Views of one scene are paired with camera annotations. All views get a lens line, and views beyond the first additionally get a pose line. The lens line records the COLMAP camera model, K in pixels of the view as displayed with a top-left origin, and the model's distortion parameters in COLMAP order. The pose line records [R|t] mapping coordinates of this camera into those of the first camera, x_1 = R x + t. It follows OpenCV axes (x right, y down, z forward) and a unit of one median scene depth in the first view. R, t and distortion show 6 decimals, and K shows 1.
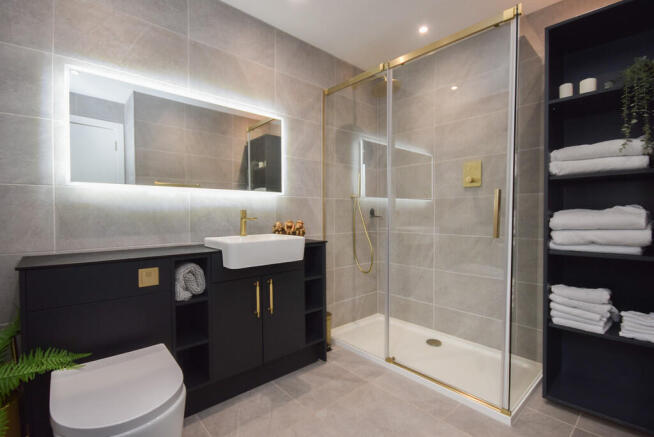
lens RADIAL K [[292.7, 0, 329.9], [0, 292.7, 219.1], [0, 0, 1]] dist [-0.001231, -0.000731]
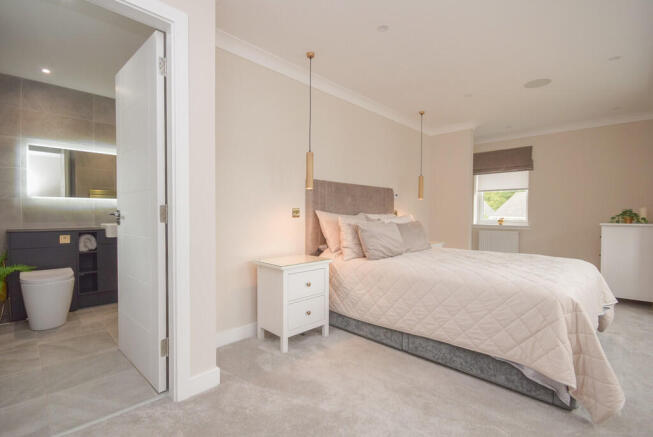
lens RADIAL K [[292.2, 0, 323.7], [0, 292.2, 218.1], [0, 0, 1]] dist [-0.001231, -0.000731]
pose [[0.998156, 0.006933, 0.060298, 1.127414], [-0.006798, 0.999974, -0.002448, 0.024511], [-0.060313, 0.002033, 0.998177, -1.246857]]
